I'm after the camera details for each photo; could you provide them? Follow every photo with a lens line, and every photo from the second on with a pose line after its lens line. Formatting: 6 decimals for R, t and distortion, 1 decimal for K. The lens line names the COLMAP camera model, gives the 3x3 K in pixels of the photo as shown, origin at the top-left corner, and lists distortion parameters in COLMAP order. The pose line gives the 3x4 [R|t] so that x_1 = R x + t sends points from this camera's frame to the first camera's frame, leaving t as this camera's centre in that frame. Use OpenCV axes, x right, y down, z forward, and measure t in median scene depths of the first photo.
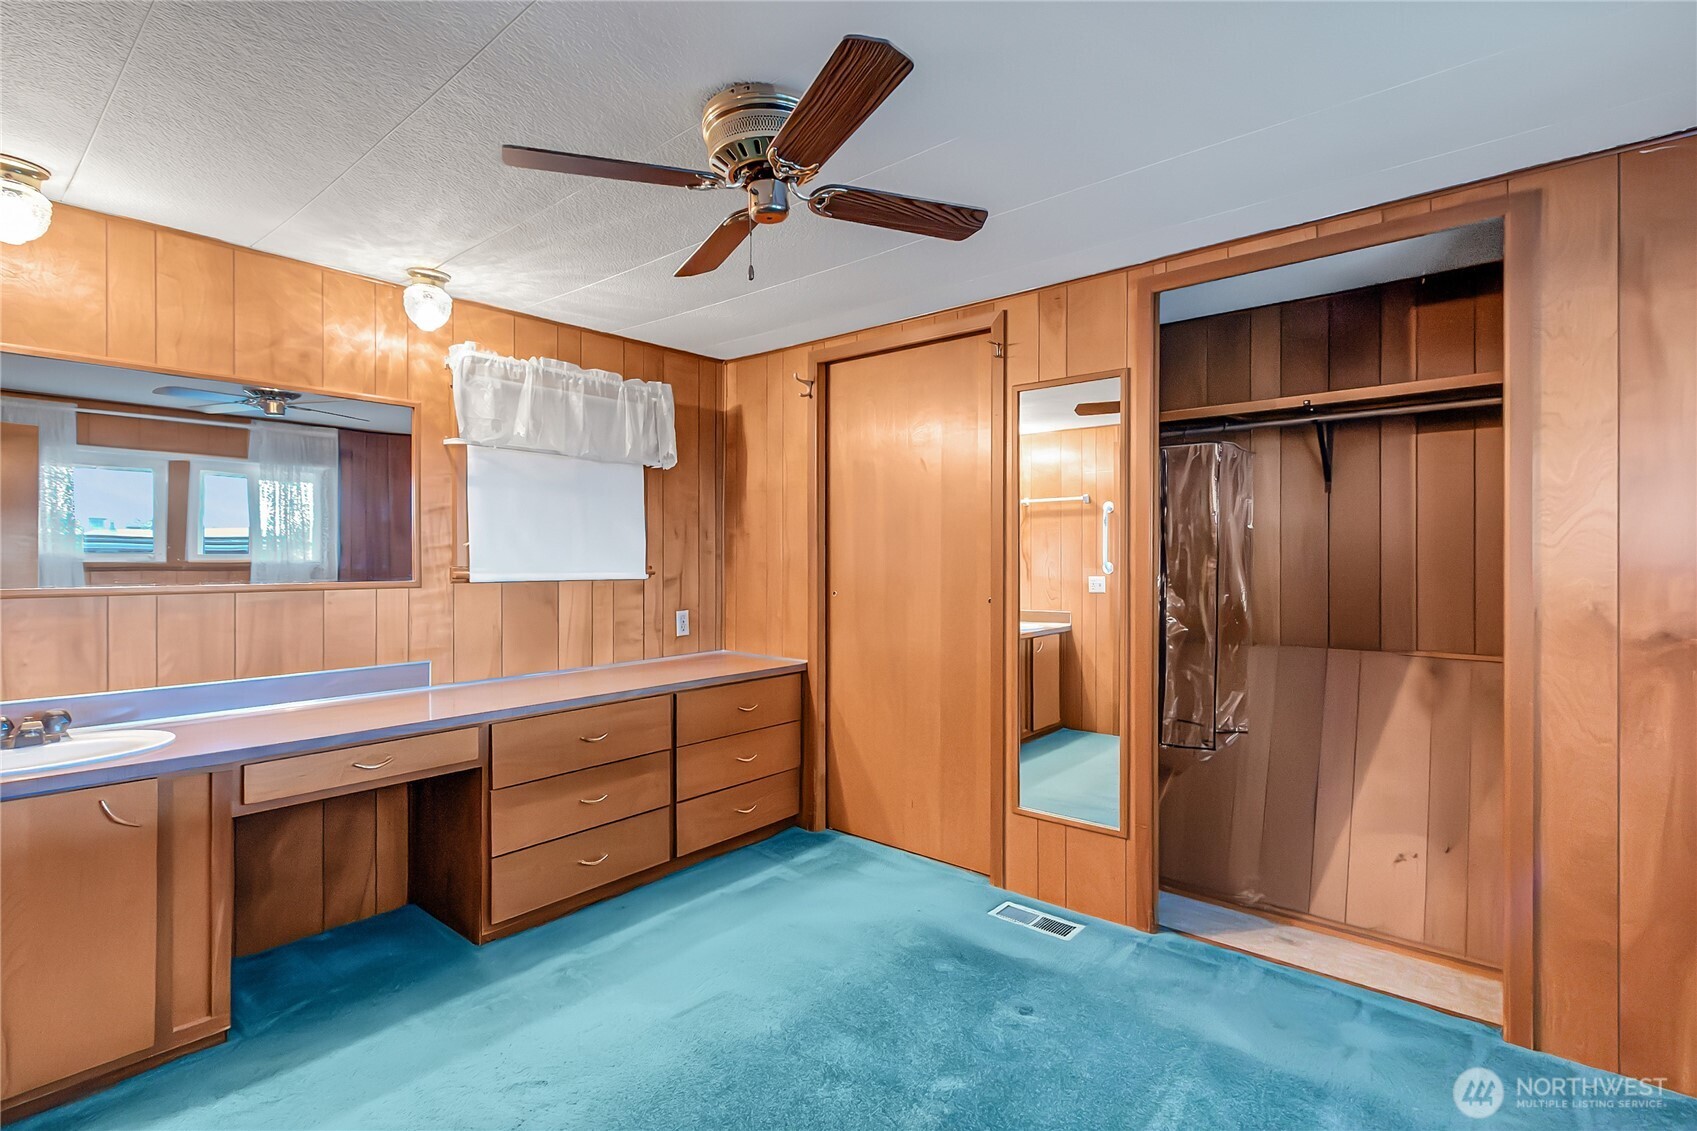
lens RADIAL K [[796.2, 0, 847.7], [0, 796.2, 556.0], [0, 0, 1]] dist [-0.000920, 0.000138]
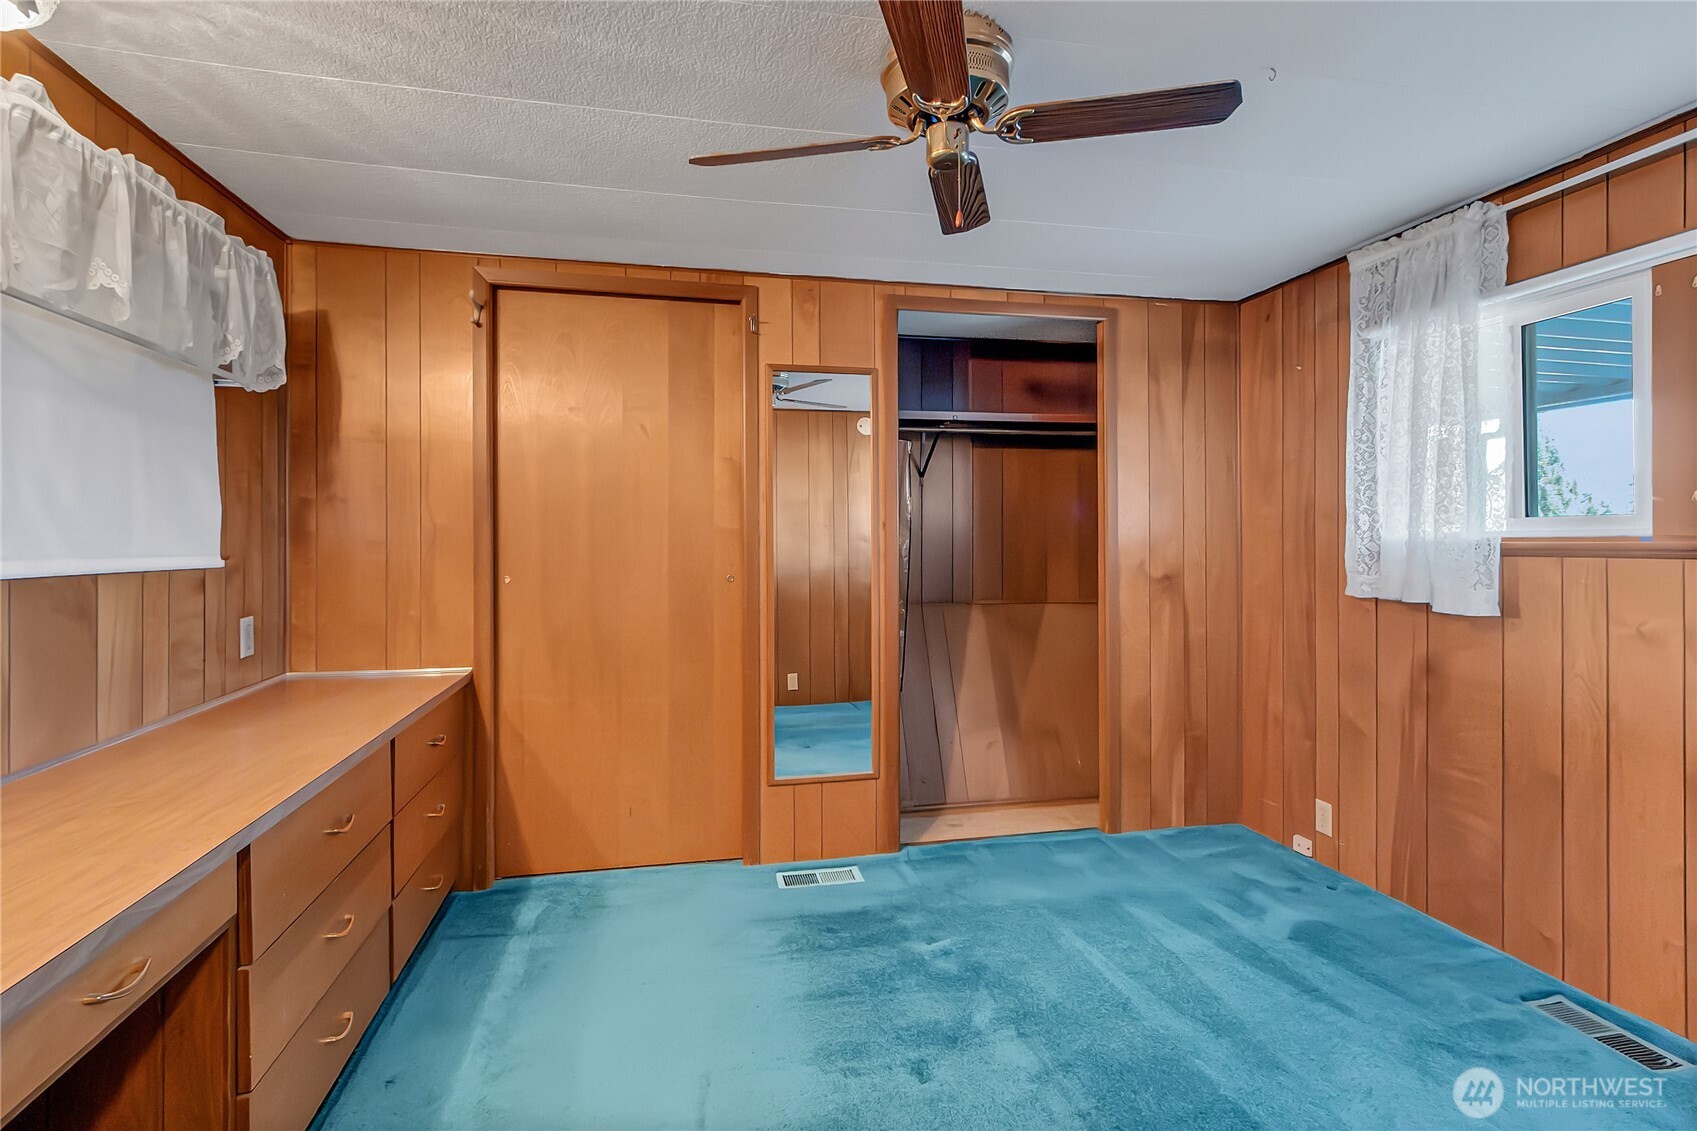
lens RADIAL K [[792.1, 0, 834.8], [0, 792.1, 534.9], [0, 0, 1]] dist [-0.000023, 0.000048]
pose [[0.612710, 0.002687, 0.790303, -0.603001], [0.002575, 0.999982, -0.005397, 0.011169], [-0.790304, 0.005342, 0.612692, 0.353591]]
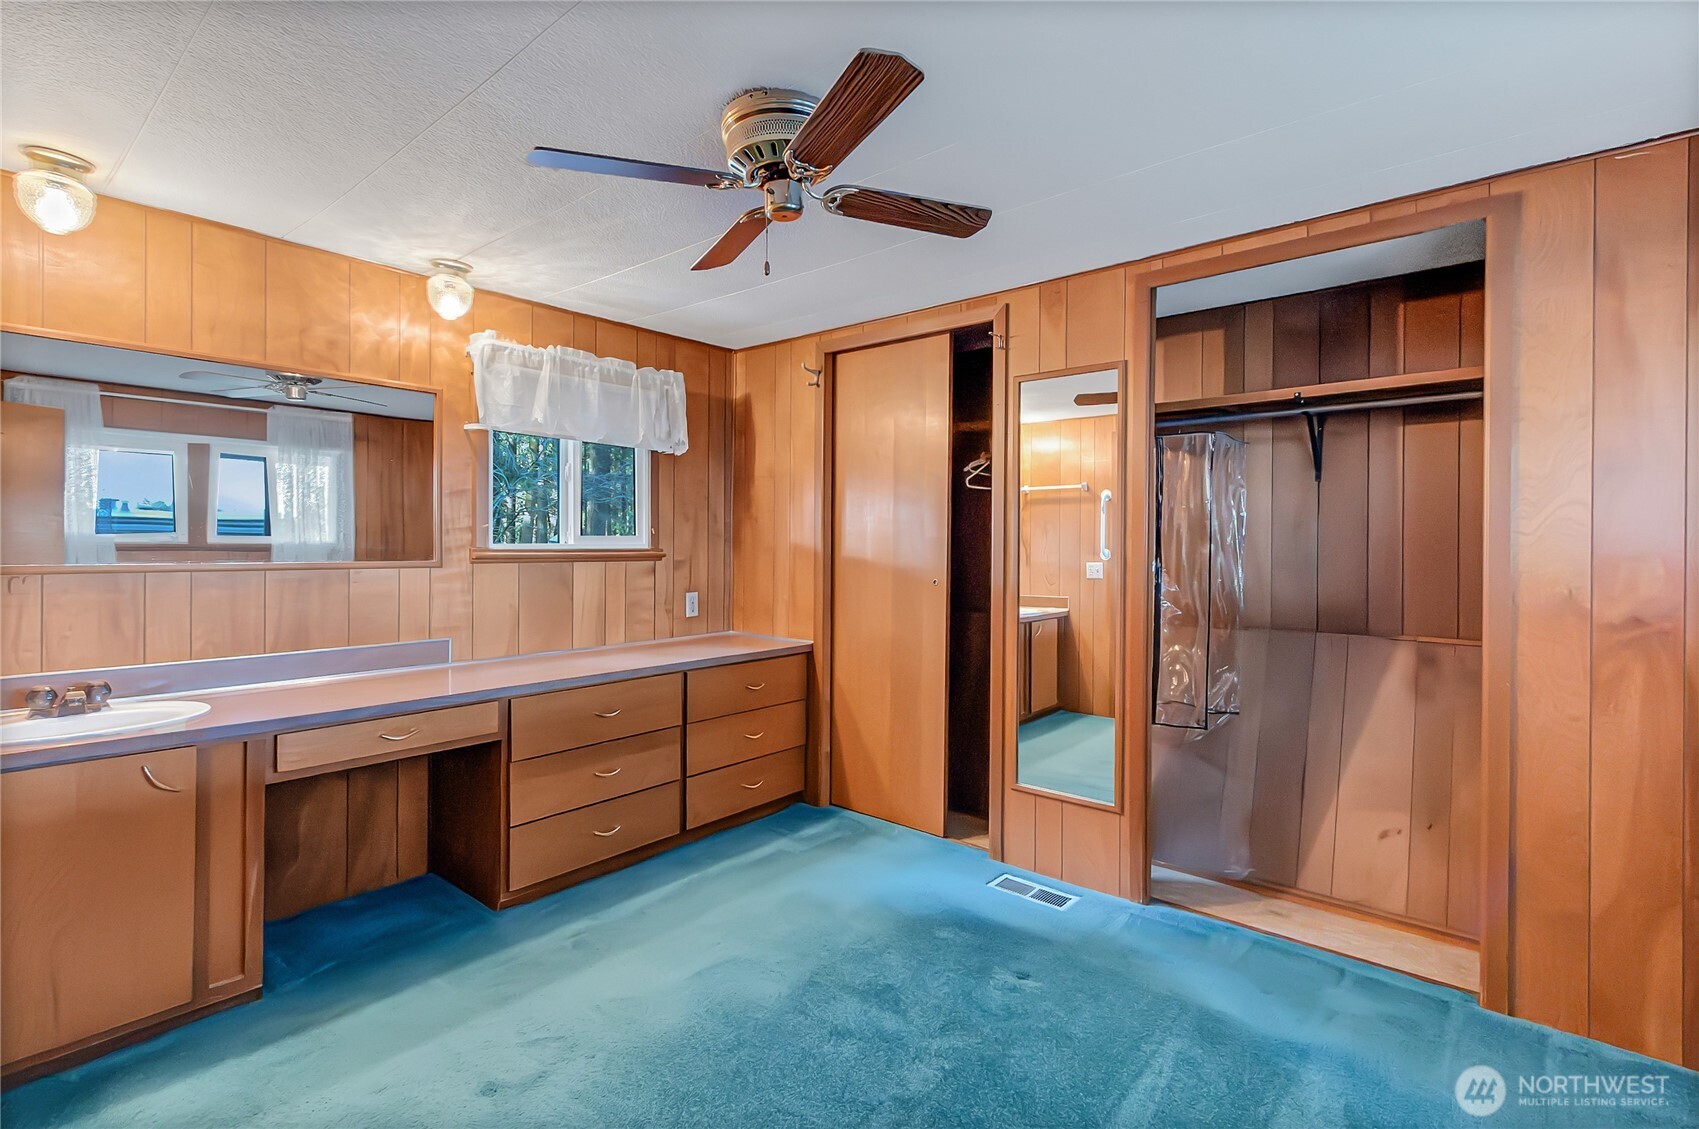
lens RADIAL K [[787.5, 0, 849.4], [0, 787.5, 542.8], [0, 0, 1]] dist [0.001204, -0.000177]
pose [[0.999977, 0.006818, 0.000671, -0.006928], [-0.006818, 0.999977, 0.000259, 0.004034], [-0.000669, -0.000264, 1.000000, -0.027593]]
